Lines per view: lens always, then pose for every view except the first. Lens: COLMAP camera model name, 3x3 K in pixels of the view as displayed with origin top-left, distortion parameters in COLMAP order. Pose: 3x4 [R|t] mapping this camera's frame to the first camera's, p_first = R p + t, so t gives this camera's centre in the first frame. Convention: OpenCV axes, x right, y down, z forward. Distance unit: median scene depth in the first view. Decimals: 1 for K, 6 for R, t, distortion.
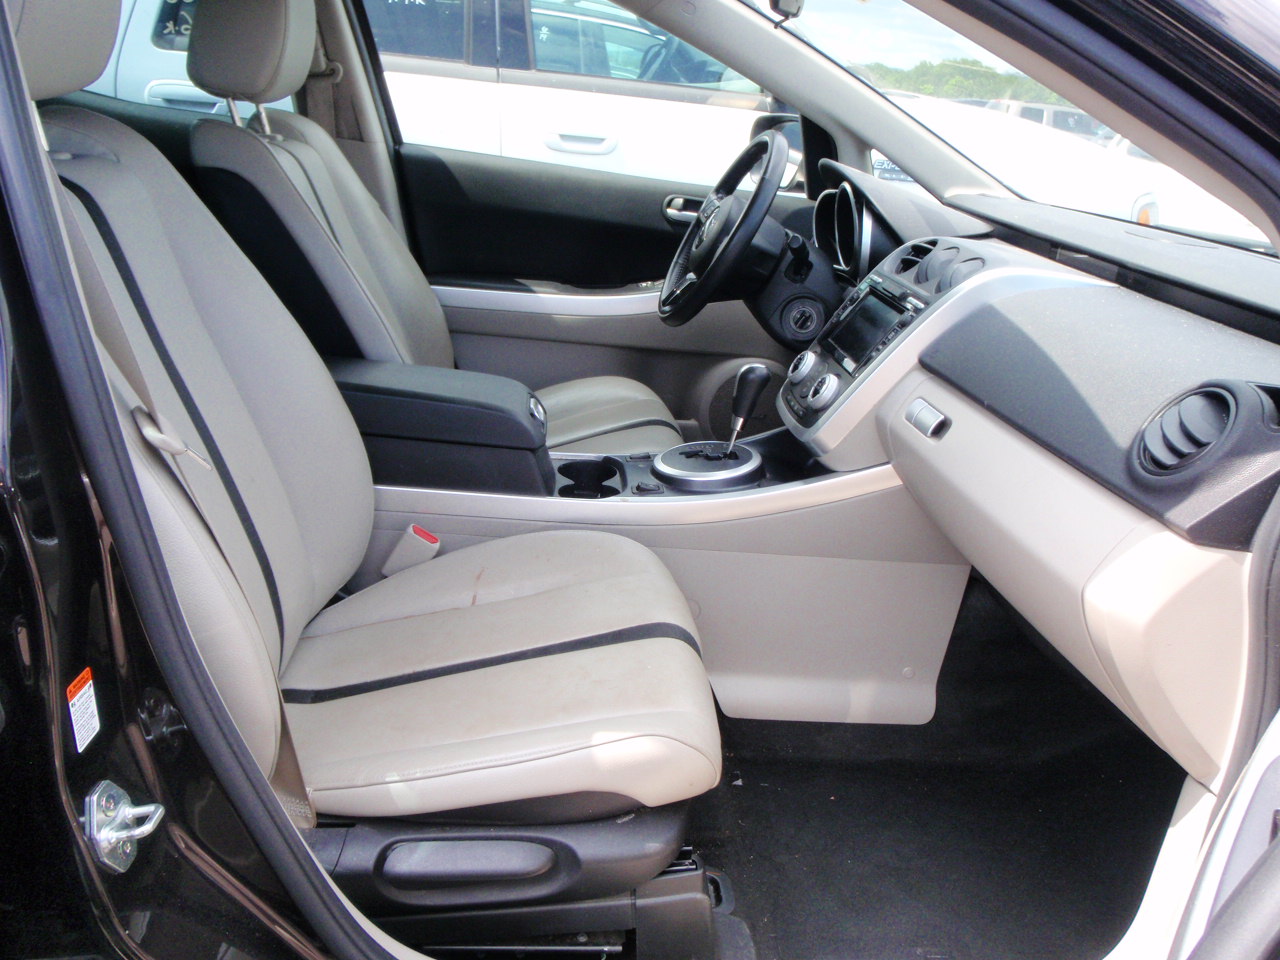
lens RADIAL K [[1104.1, 0, 640.0], [0, 1104.1, 480.0], [0, 0, 1]] dist [-0.017182, -0.013763]
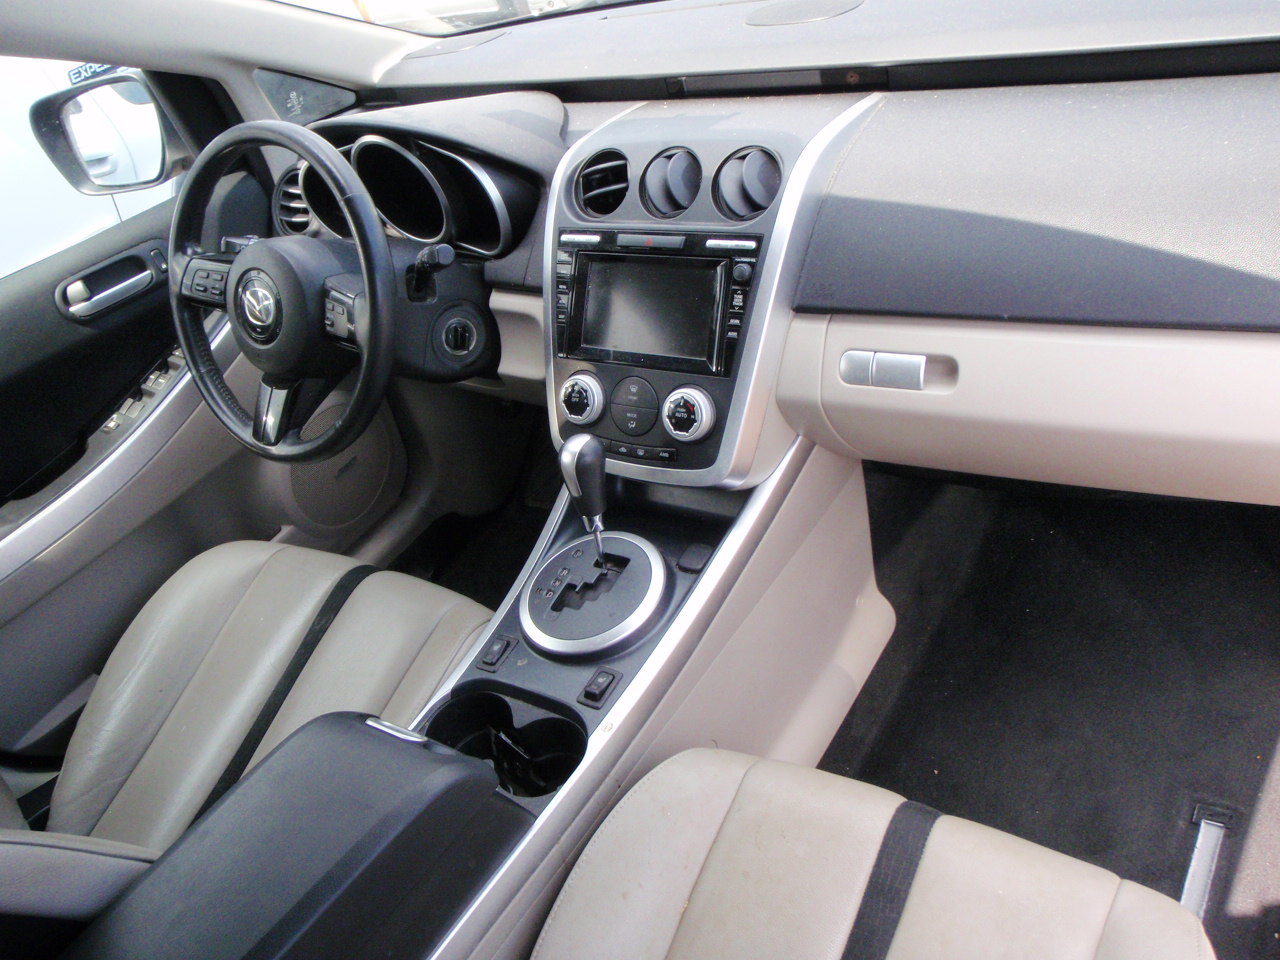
lens RADIAL K [[1094.9, 0, 672.5], [0, 1094.9, 482.6], [0, 0, 1]] dist [-0.062207, 0.089037]
pose [[0.567725, -0.648648, 0.506897, -0.228515], [0.533480, 0.758850, 0.373559, -0.317254], [-0.626967, 0.058340, 0.776859, 0.453913]]
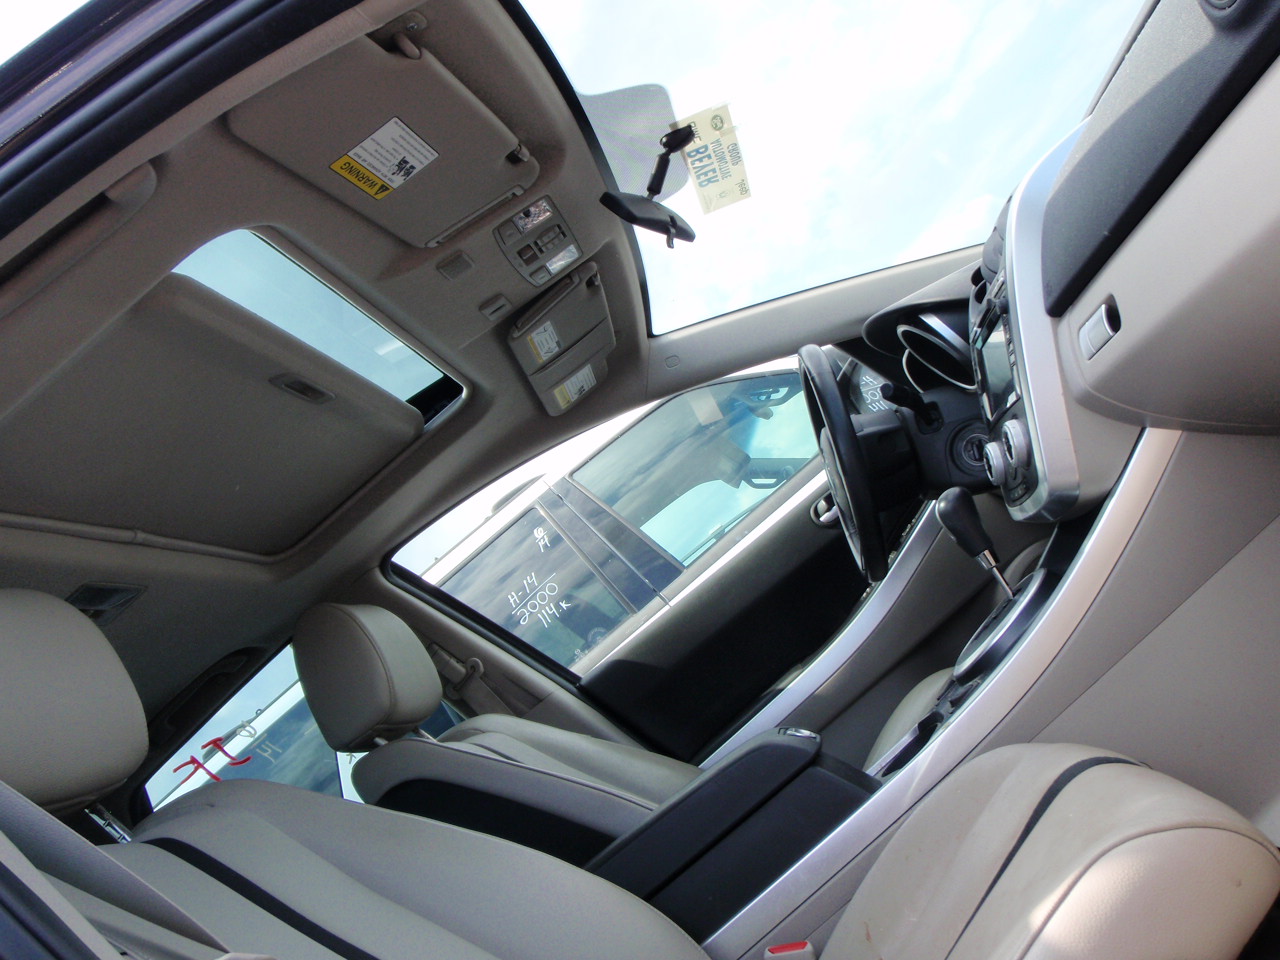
lens RADIAL K [[1104.1, 0, 640.0], [0, 1104.1, 480.0], [0, 0, 1]] dist [-0.017182, -0.013763]
pose [[0.666637, -0.741649, -0.074515, 0.026396], [0.603482, 0.595700, -0.530048, 0.188187], [0.437498, 0.308381, 0.844687, 0.224671]]
